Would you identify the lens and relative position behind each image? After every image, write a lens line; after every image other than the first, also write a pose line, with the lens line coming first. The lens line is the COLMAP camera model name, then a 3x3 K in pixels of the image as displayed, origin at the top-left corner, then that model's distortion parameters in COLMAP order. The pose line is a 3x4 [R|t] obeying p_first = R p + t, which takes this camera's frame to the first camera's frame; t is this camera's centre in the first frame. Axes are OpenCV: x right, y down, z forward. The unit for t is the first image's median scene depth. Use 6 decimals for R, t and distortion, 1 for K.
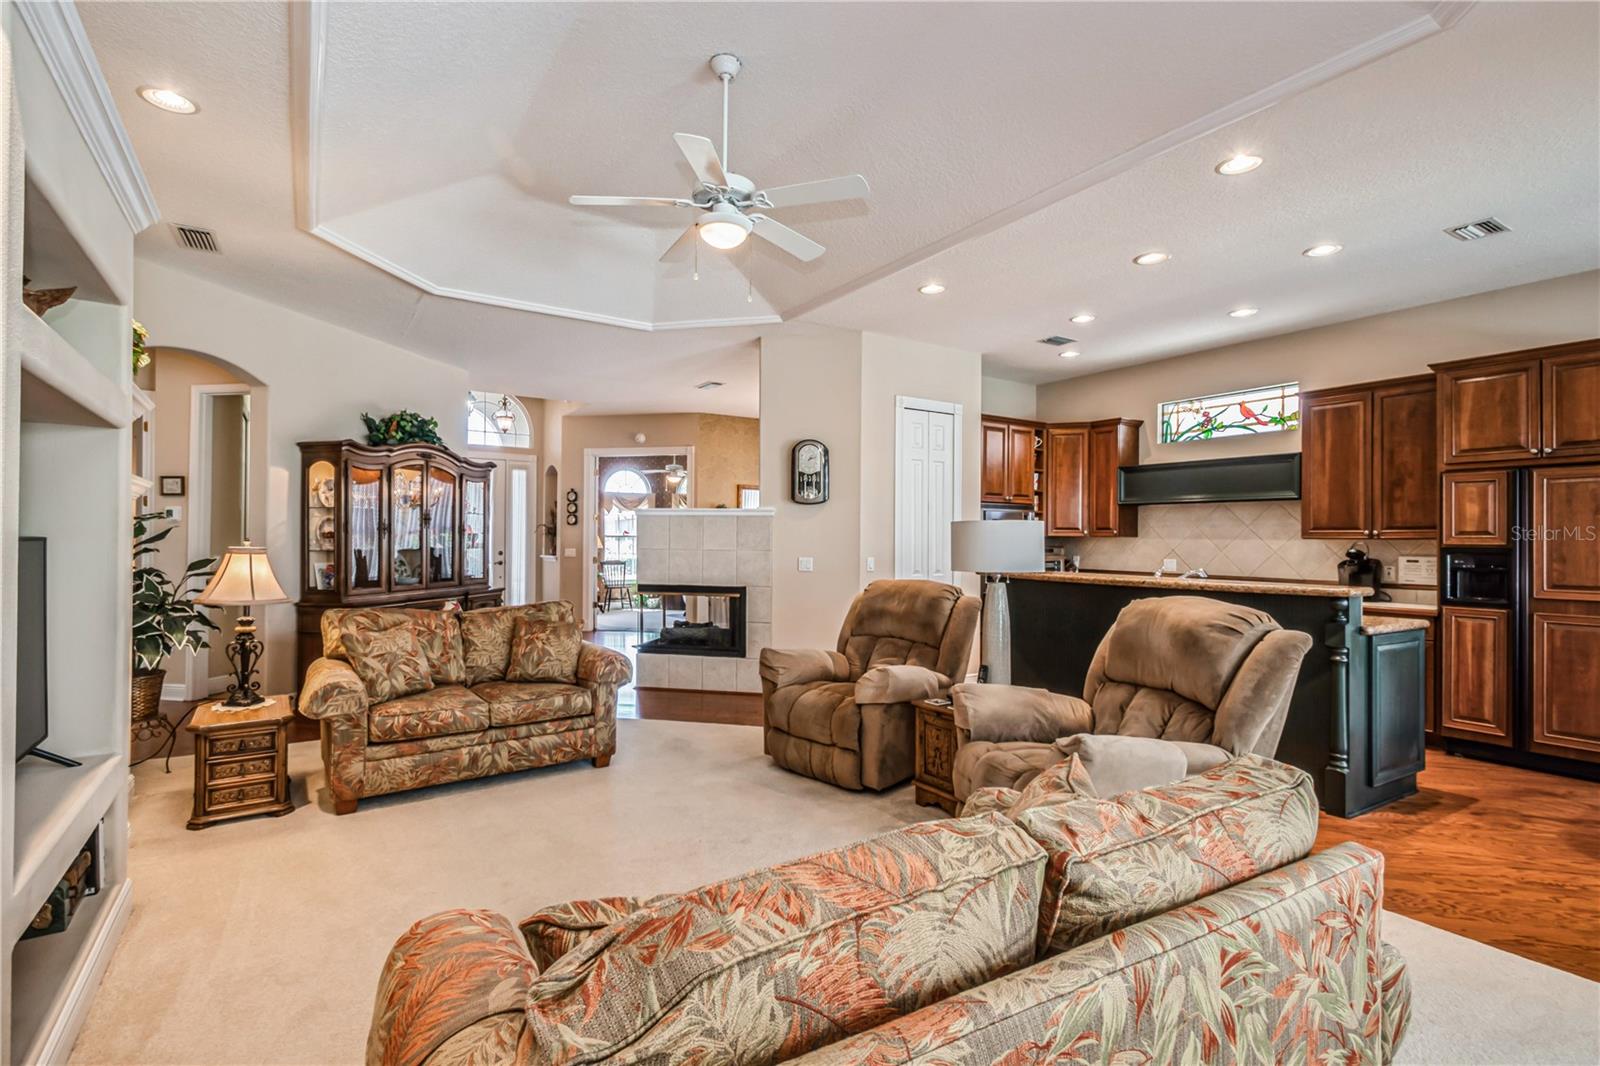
lens RADIAL K [[773.4, 0, 768.6], [0, 773.4, 527.1], [0, 0, 1]] dist [0.023283, -0.011351]
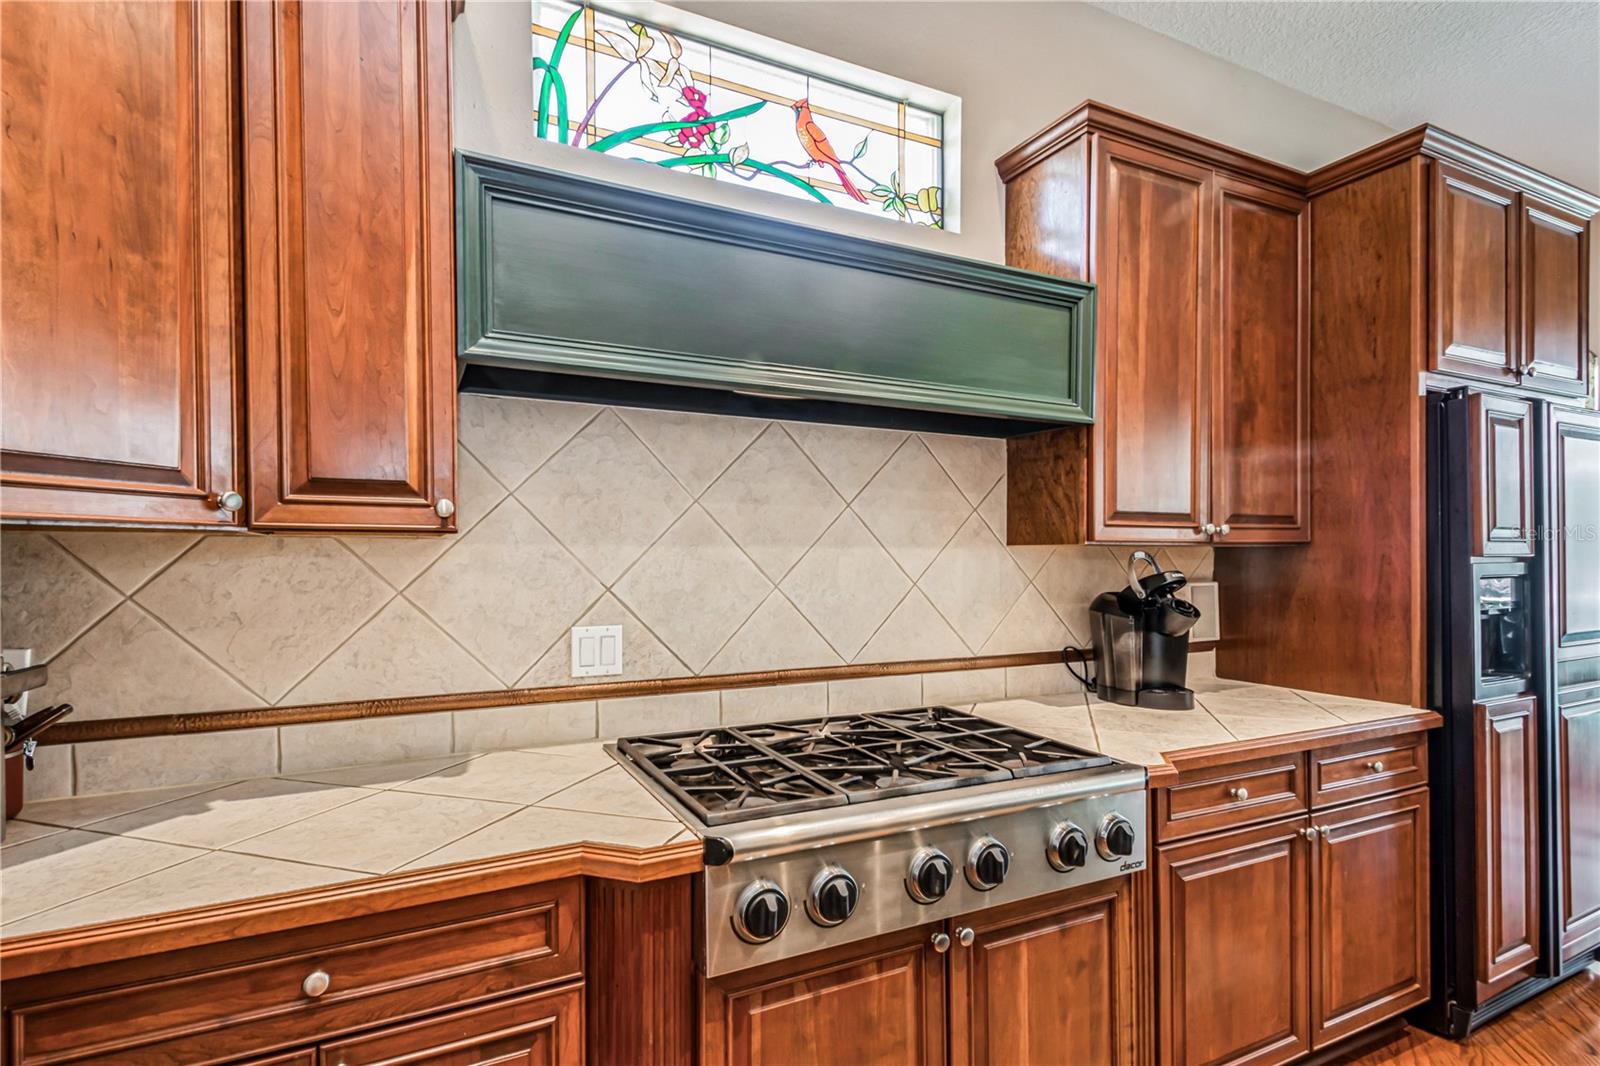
lens RADIAL K [[773.4, 0, 756.1], [0, 773.4, 561.5], [0, 0, 1]] dist [0.023283, -0.011351]
pose [[0.096600, -0.017926, 0.995162, 0.363920], [-0.015493, 0.999690, 0.019512, 0.020207], [-0.995203, -0.017302, 0.096292, 1.219507]]
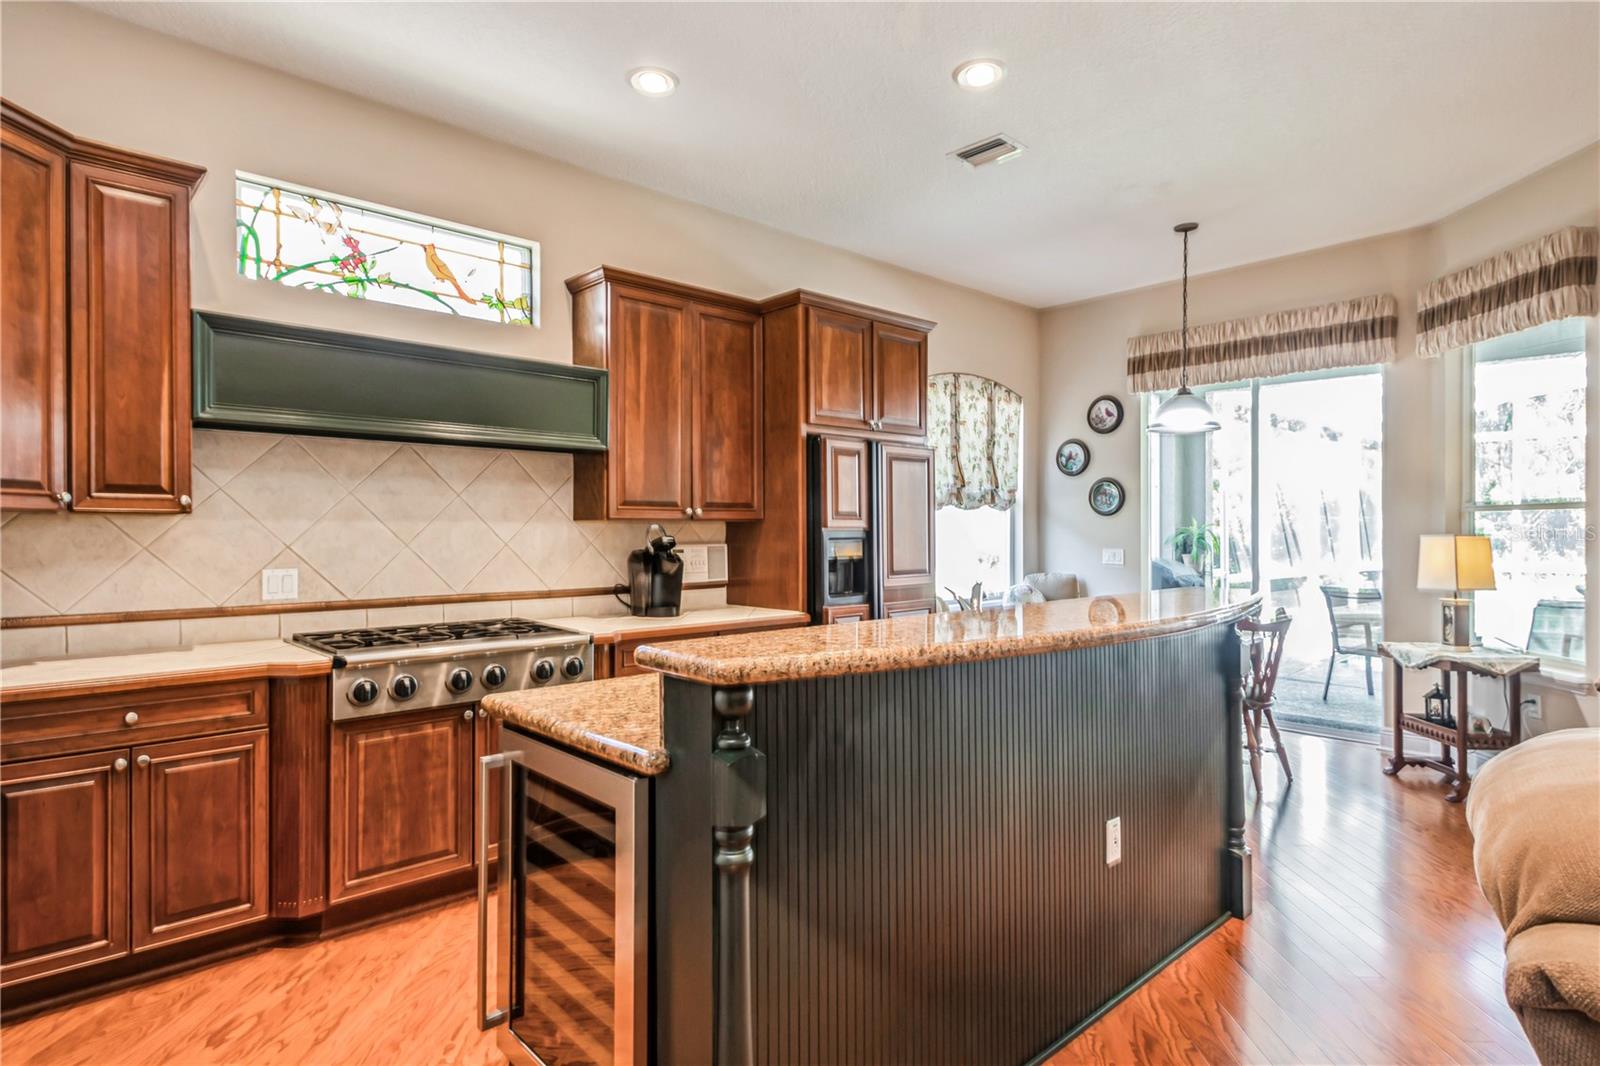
lens RADIAL K [[874.6, 0, 779.4], [0, 874.6, 524.5], [0, 0, 1]] dist [0.018035, -0.001697]
pose [[-0.193425, -0.001060, 0.981115, 0.018992], [-0.016158, 0.999867, -0.002105, 0.019359], [-0.980982, -0.016260, -0.193416, 1.096813]]
